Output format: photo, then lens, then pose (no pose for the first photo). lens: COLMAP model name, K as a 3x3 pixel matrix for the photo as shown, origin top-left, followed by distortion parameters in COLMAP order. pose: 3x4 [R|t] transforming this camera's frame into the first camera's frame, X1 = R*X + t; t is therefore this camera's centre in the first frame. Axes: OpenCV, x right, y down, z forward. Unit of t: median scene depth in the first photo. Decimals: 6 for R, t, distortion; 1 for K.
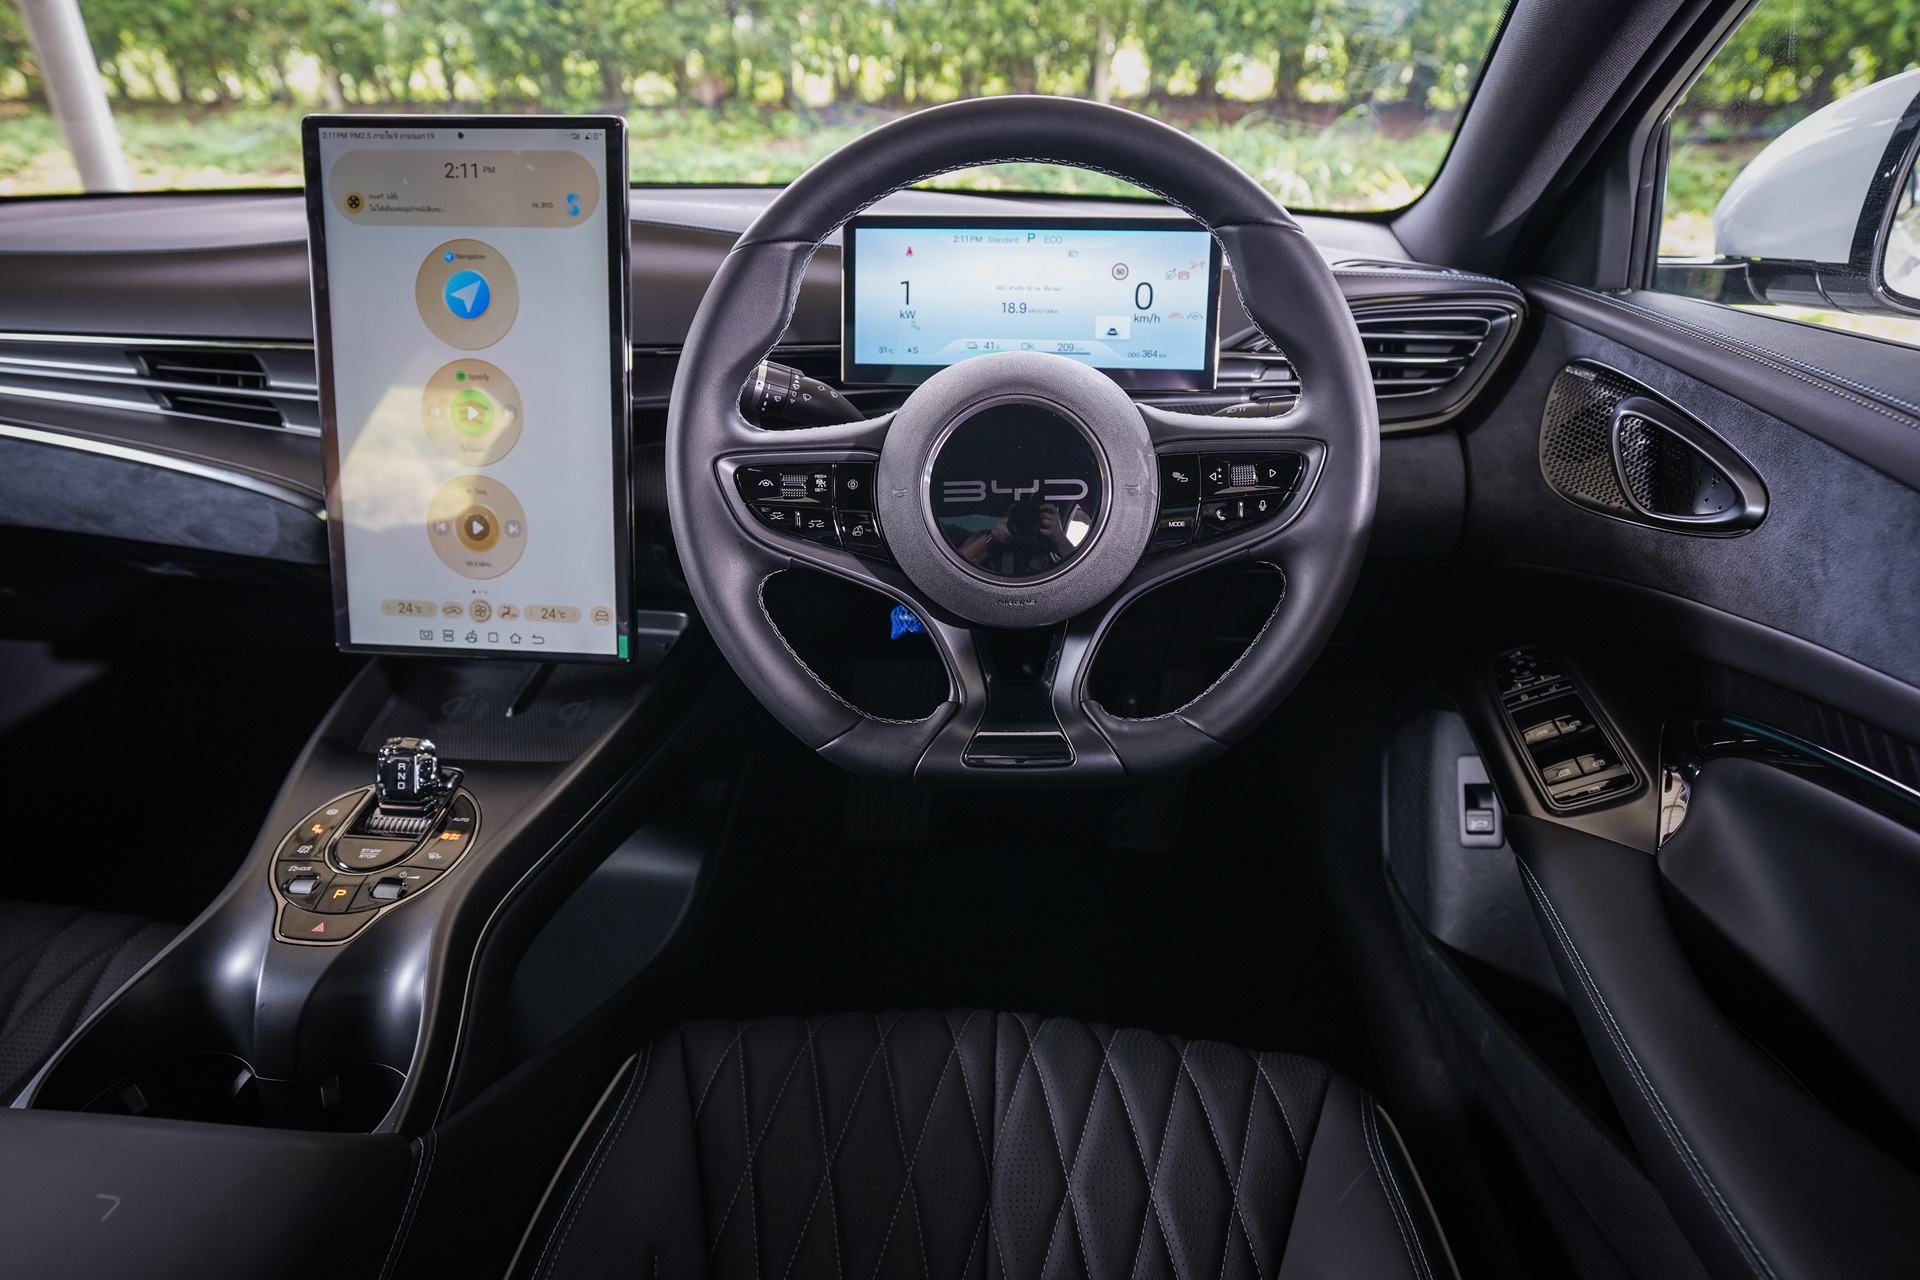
lens RADIAL K [[1164.1, 0, 960.0], [0, 1164.1, 640.0], [0, 0, 1]] dist [0.007715, 0.003914]
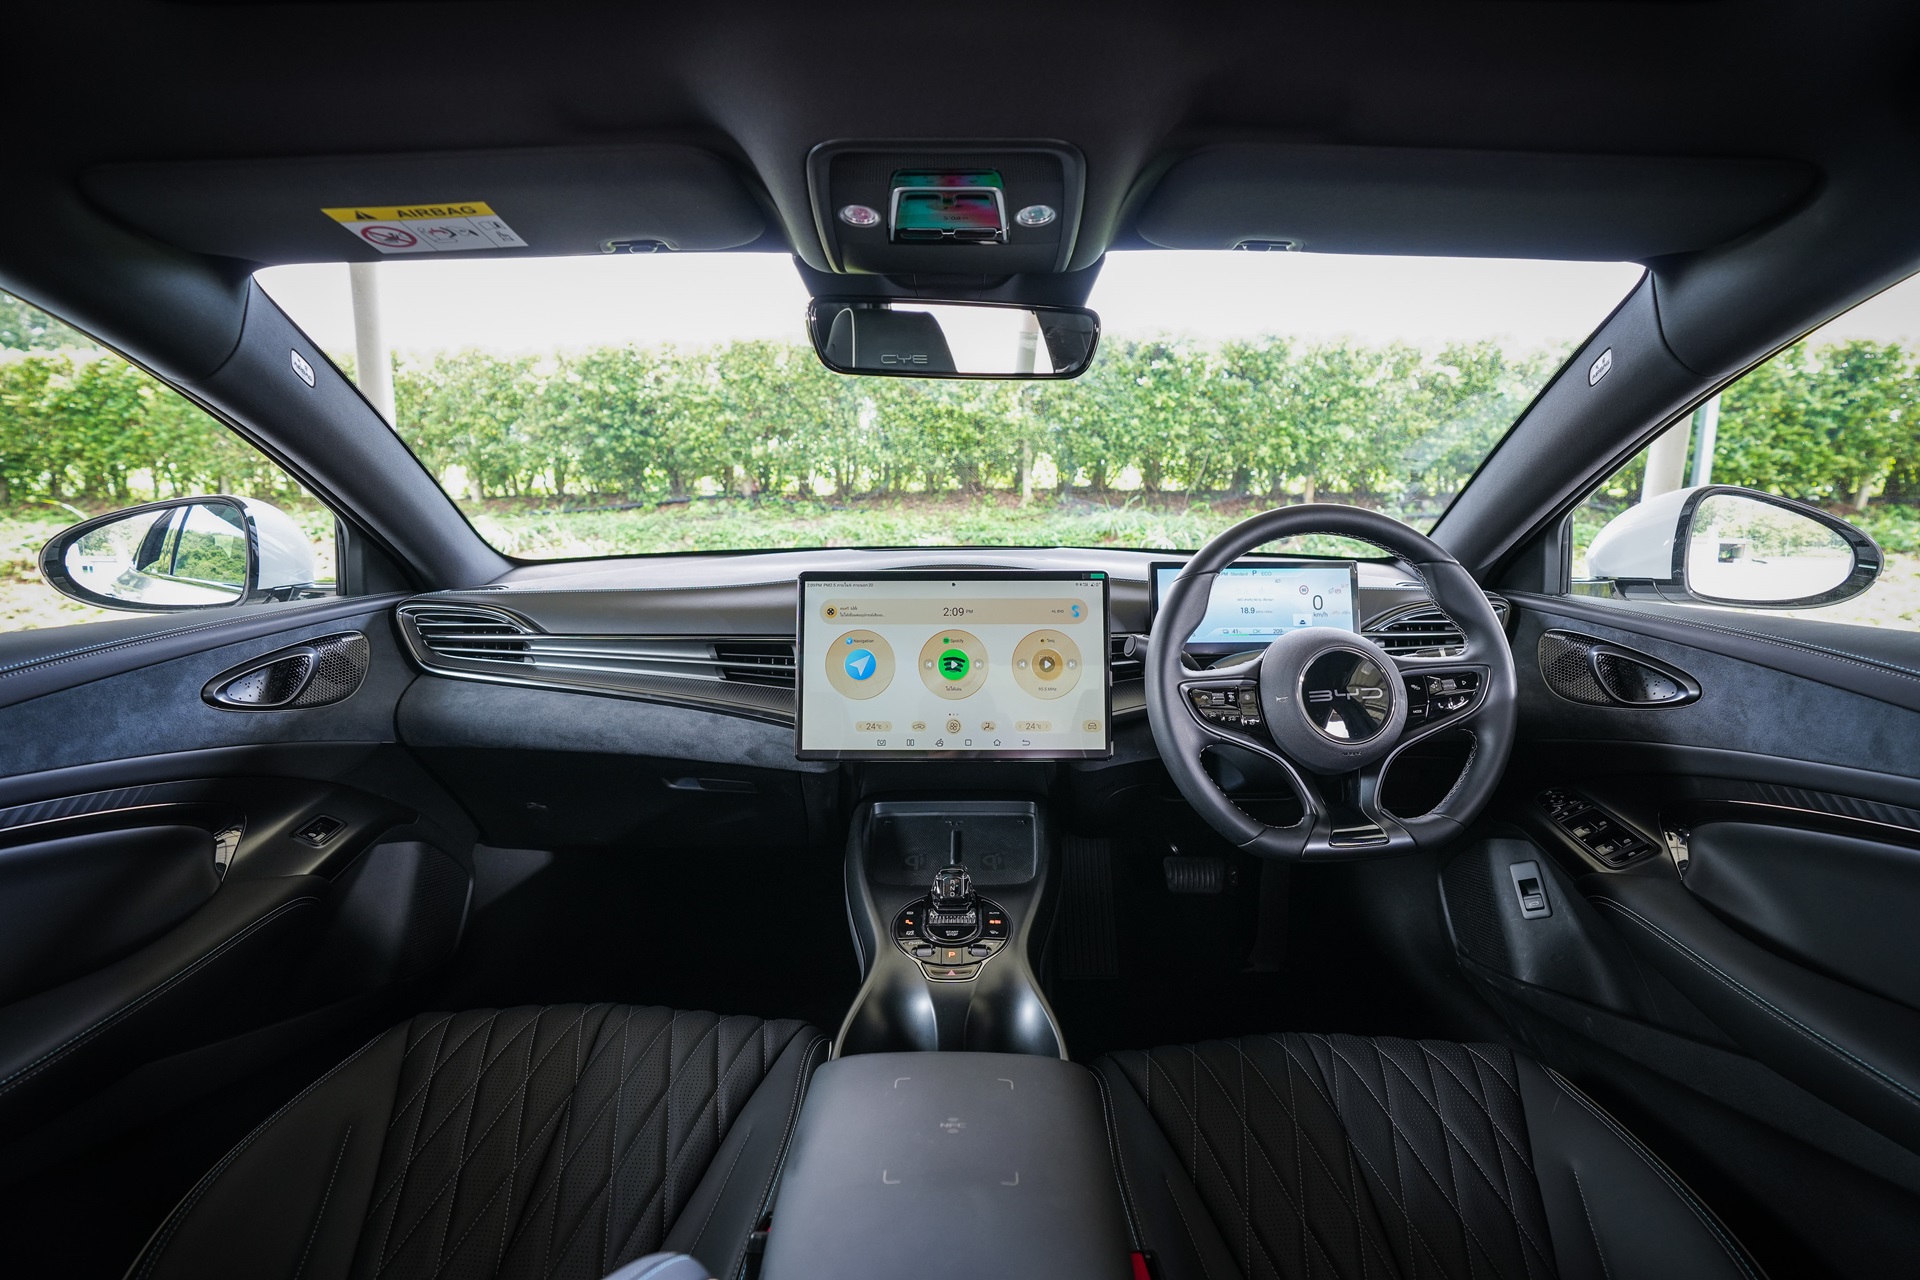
lens RADIAL K [[945.8, 0, 960.0], [0, 945.8, 640.0], [0, 0, 1]] dist [-0.002346, -0.000225]
pose [[0.993106, -0.025600, 0.114389, -0.112640], [0.055637, 0.961876, -0.267767, 0.024773], [-0.103173, 0.272285, 0.956669, -0.066937]]
